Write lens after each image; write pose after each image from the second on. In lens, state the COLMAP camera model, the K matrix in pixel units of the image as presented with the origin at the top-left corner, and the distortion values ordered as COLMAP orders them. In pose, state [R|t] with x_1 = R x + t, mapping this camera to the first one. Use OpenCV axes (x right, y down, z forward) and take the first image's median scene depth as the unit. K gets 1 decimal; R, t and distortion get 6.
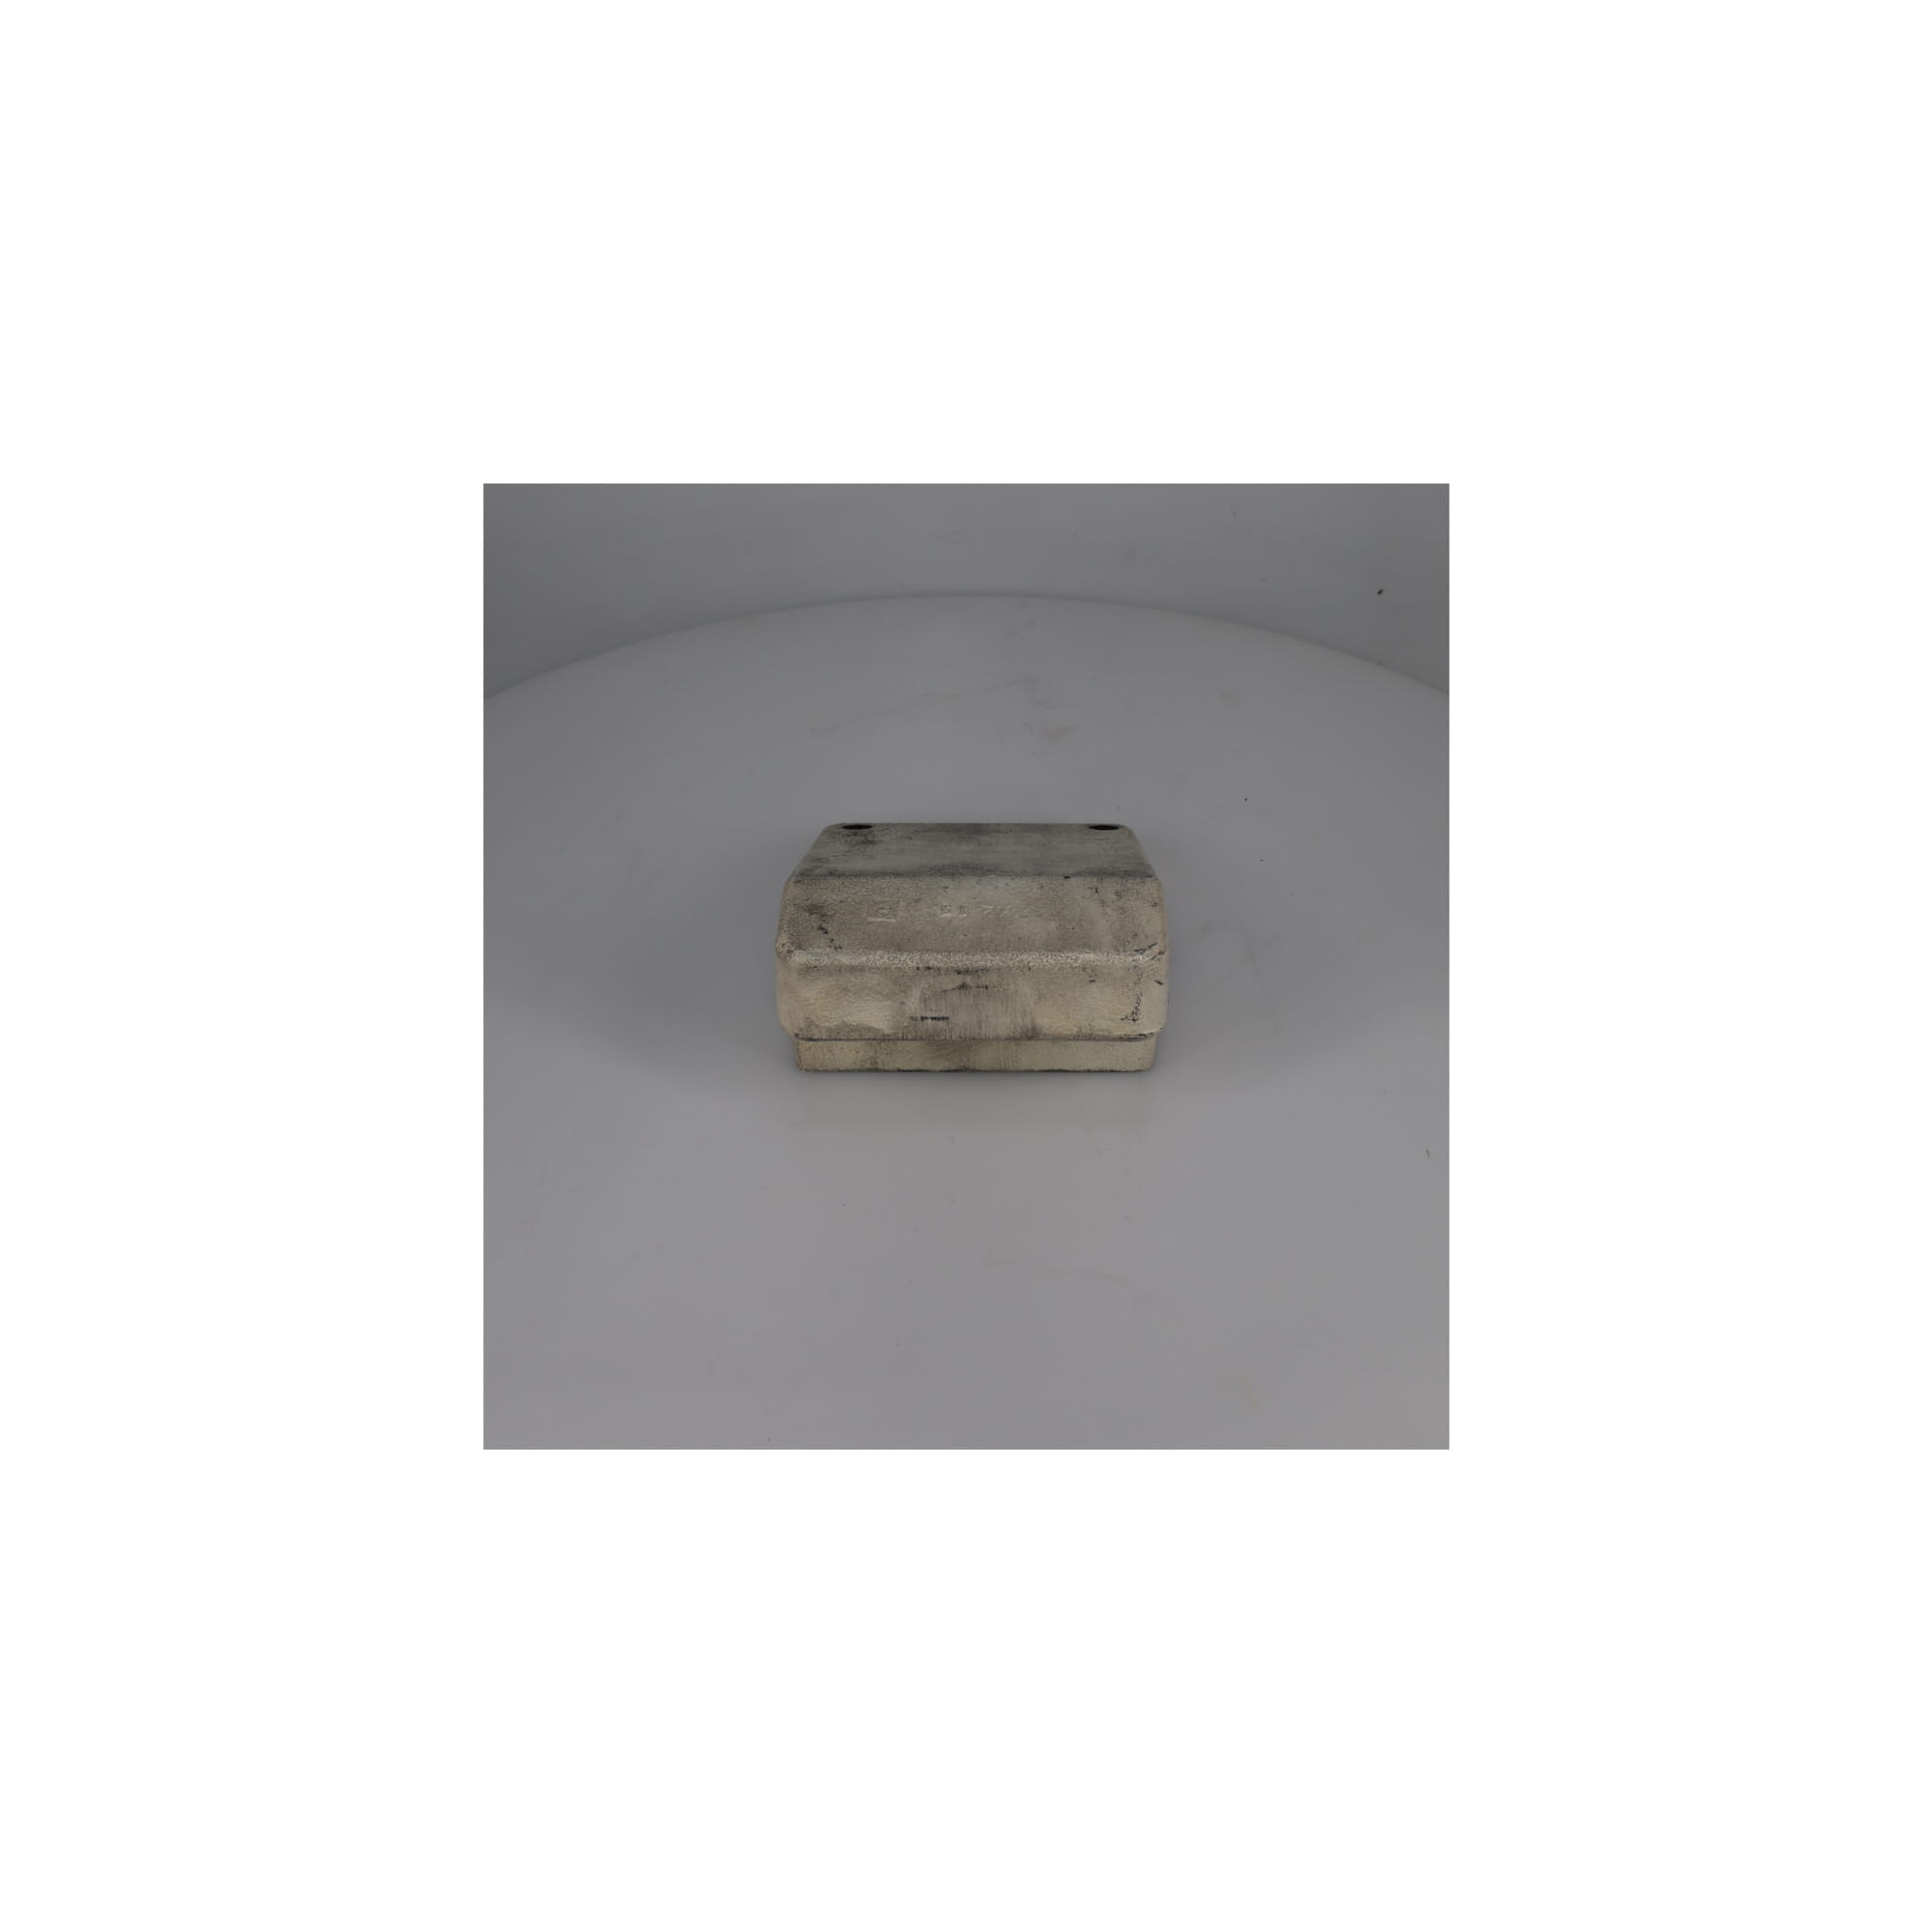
lens RADIAL K [[1711.8, 0, 966.5], [0, 1711.8, 965.0], [0, 0, 1]] dist [0.096217, 0.000570]
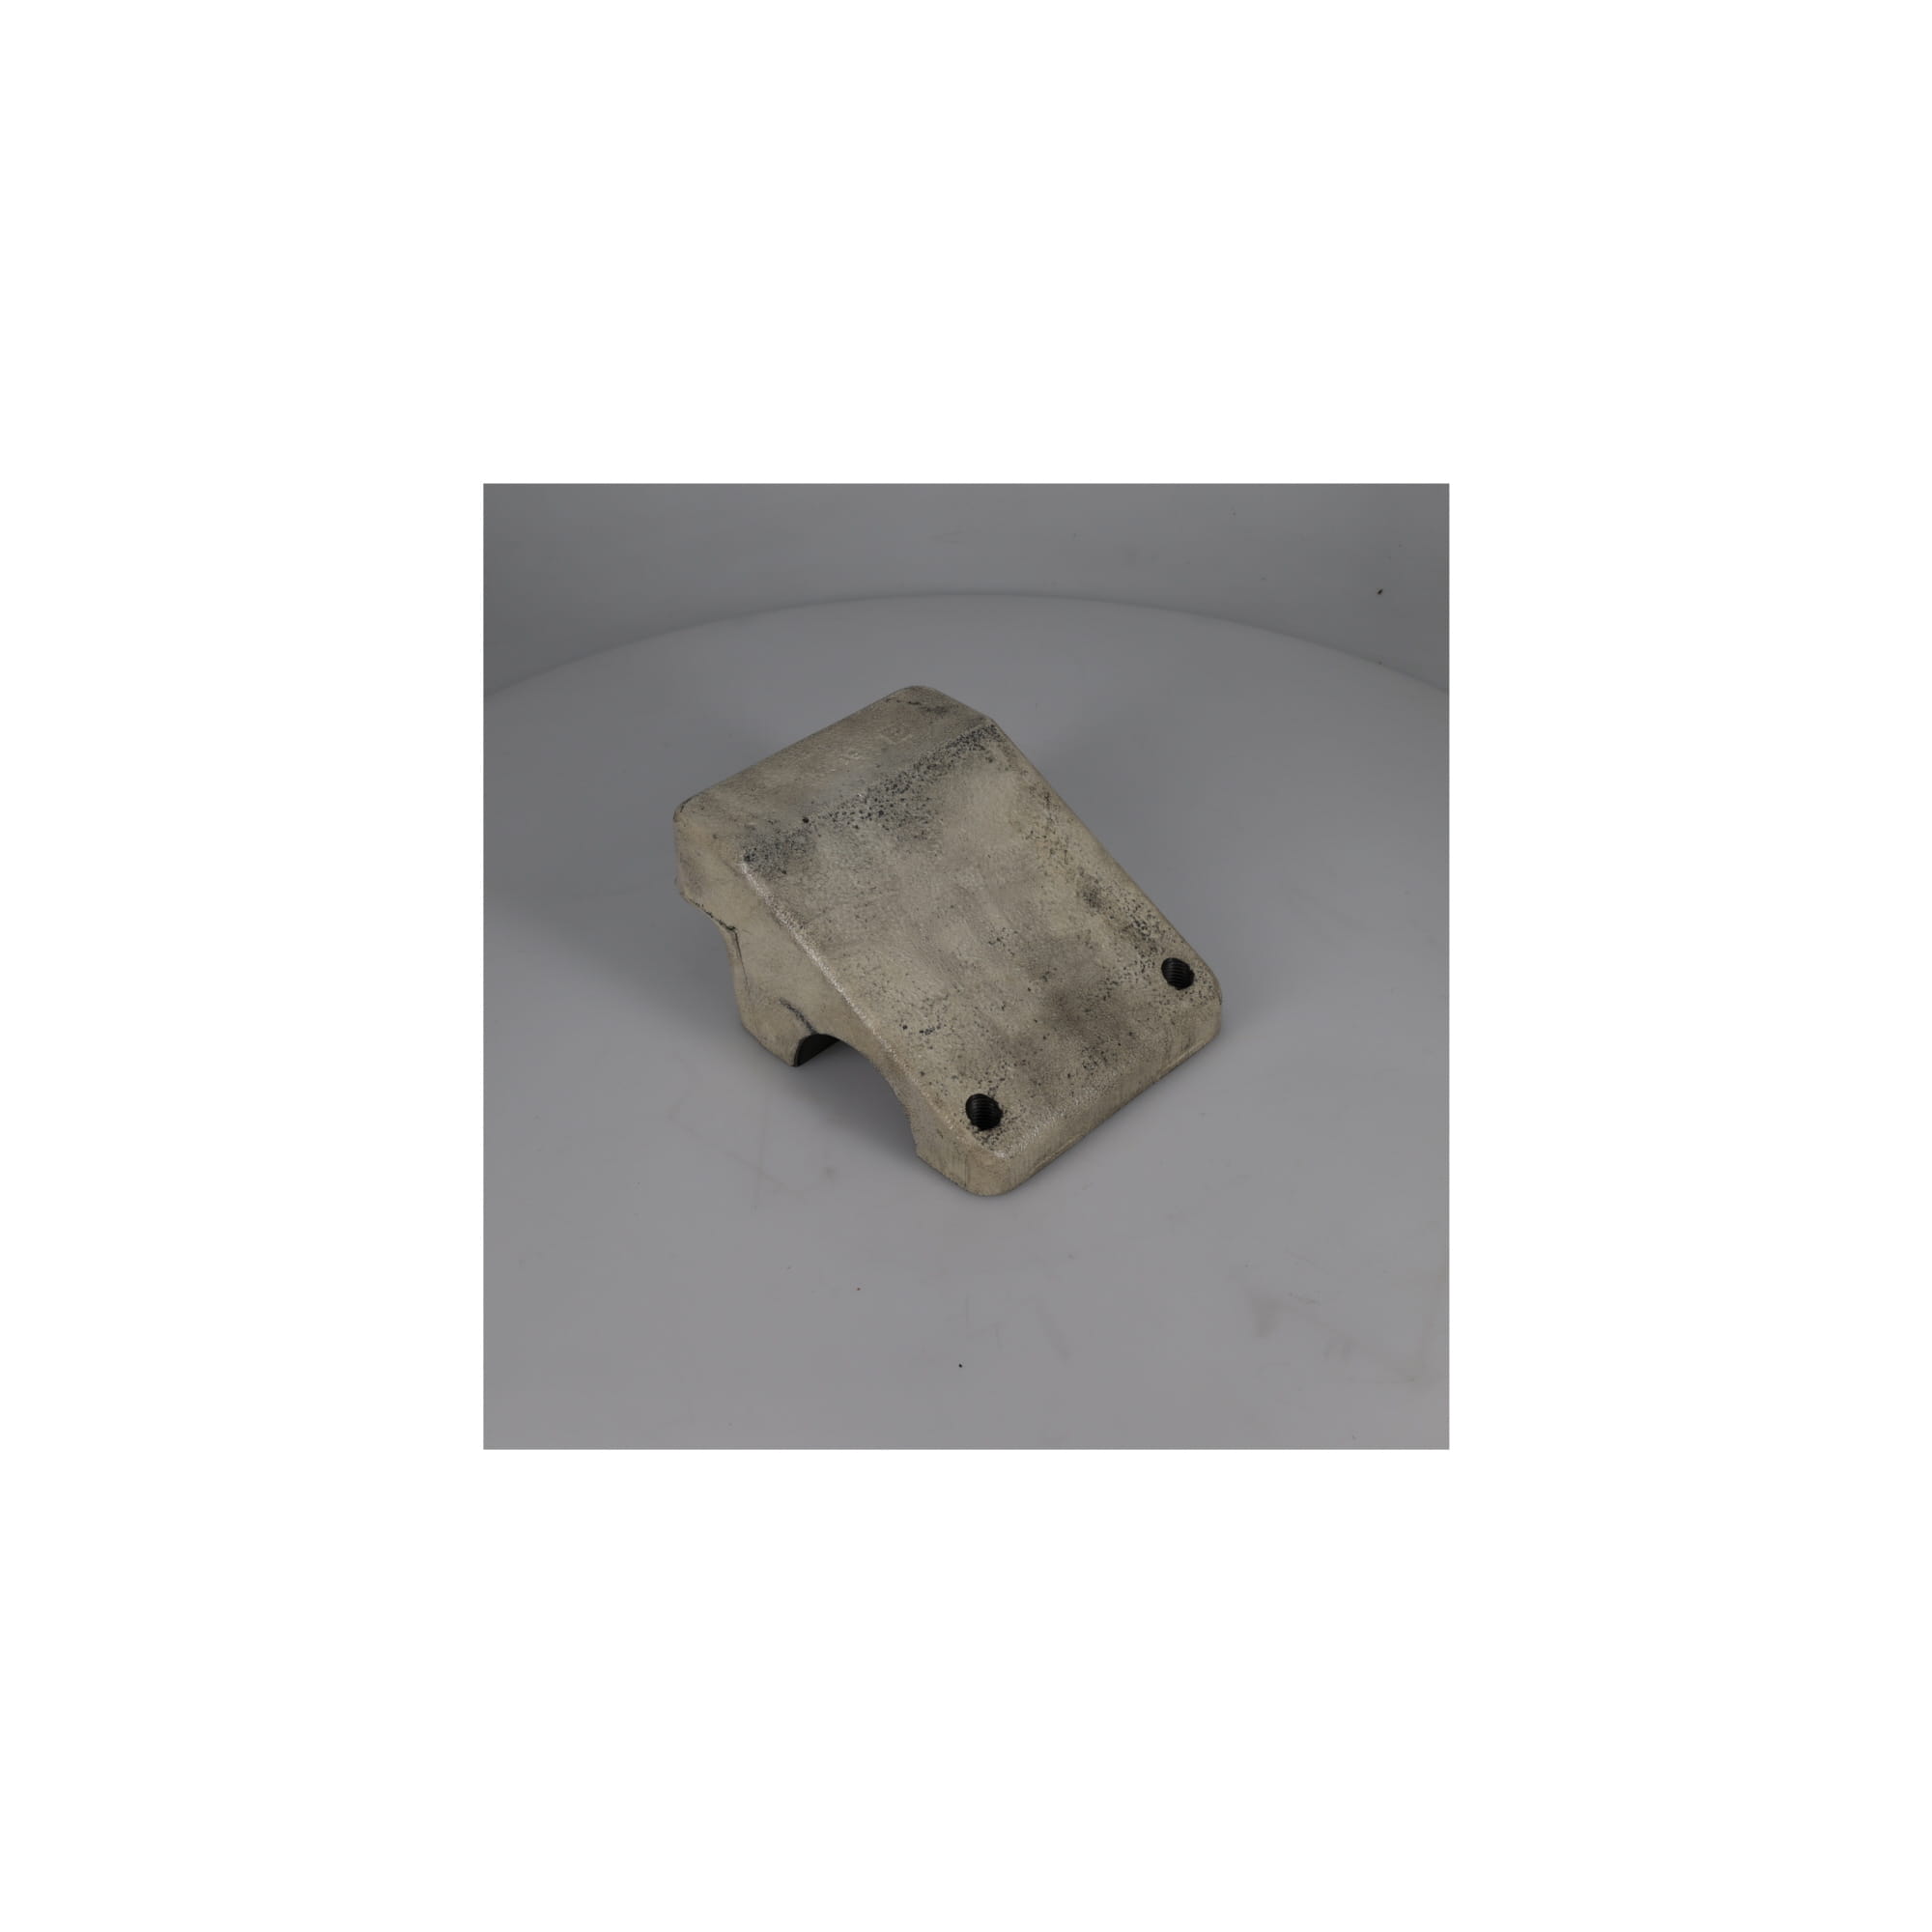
lens RADIAL K [[1711.8, 0, 970.8], [0, 1711.8, 966.8], [0, 0, 1]] dist [0.096217, 0.000570]
pose [[-0.696712, 0.478692, -0.534271, 0.618215], [-0.443194, 0.298400, 0.845302, -0.999020], [0.564067, 0.825718, 0.004254, 1.175983]]
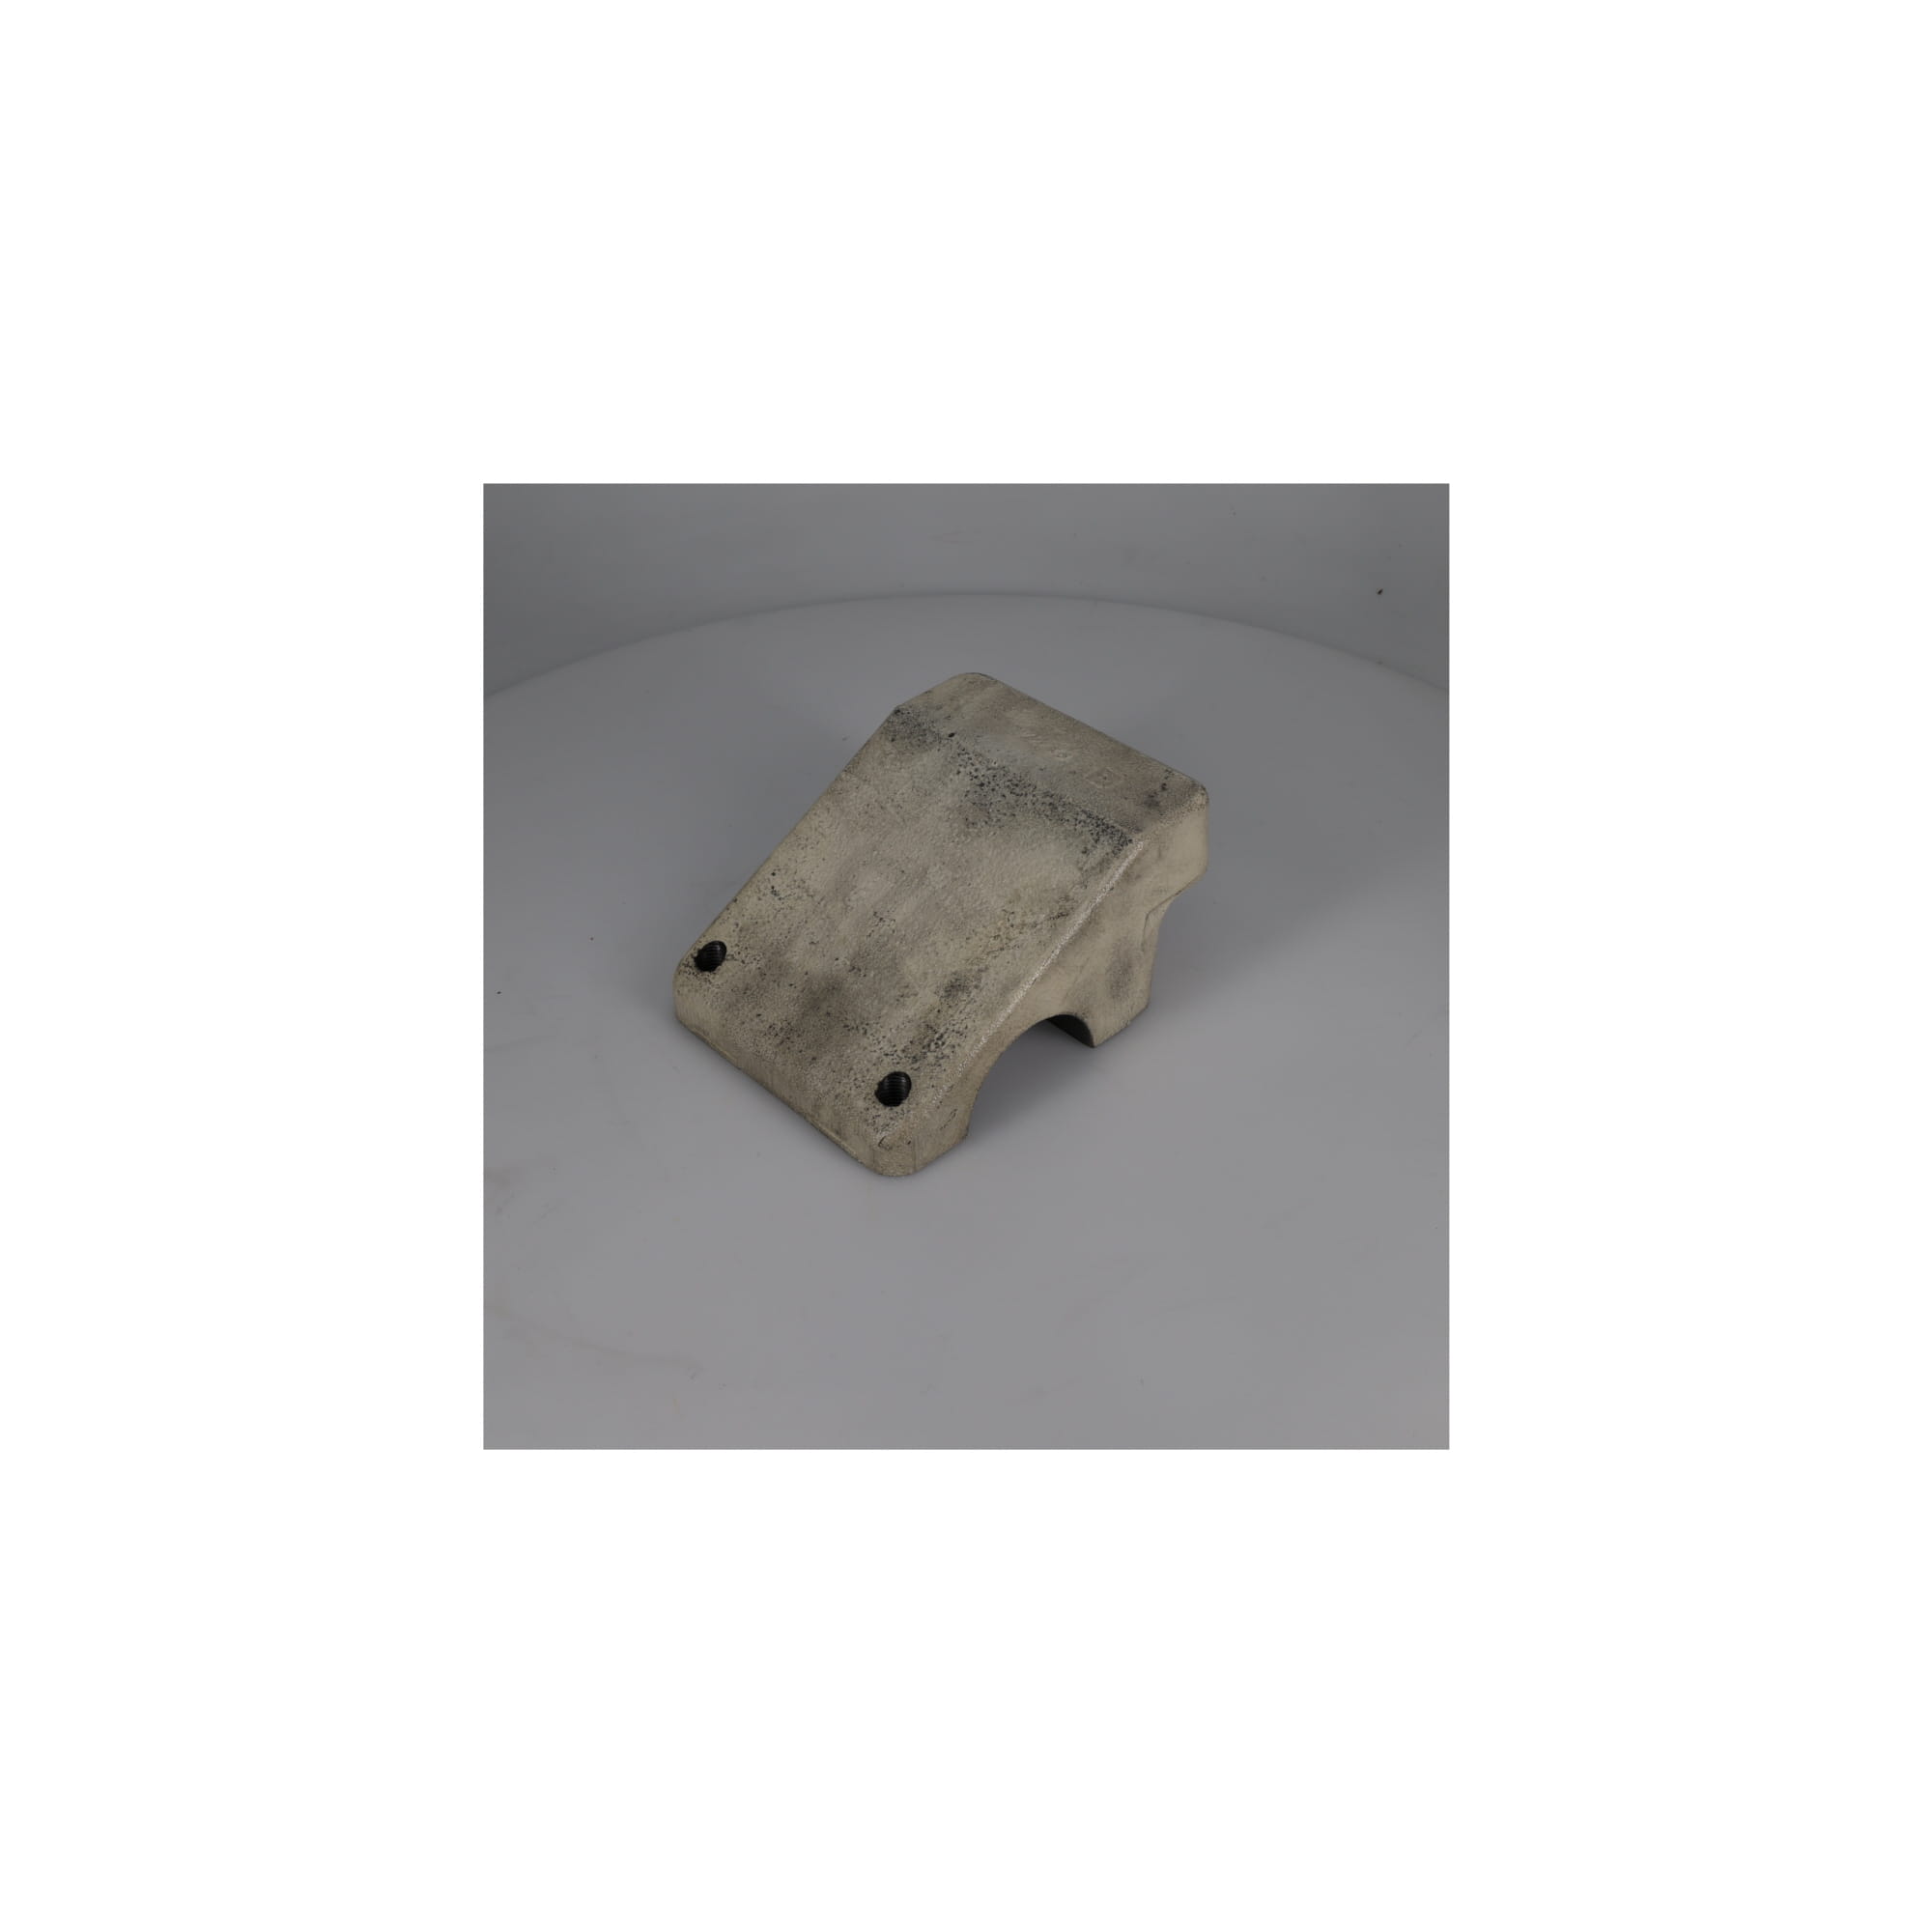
lens RADIAL K [[1711.8, 0, 960.1], [0, 1711.8, 966.9], [0, 0, 1]] dist [0.096217, 0.000570]
pose [[-0.714729, -0.435811, 0.547021, -0.652463], [0.462632, 0.291981, 0.837089, -0.984455], [-0.524532, 0.851361, -0.007068, 1.183686]]
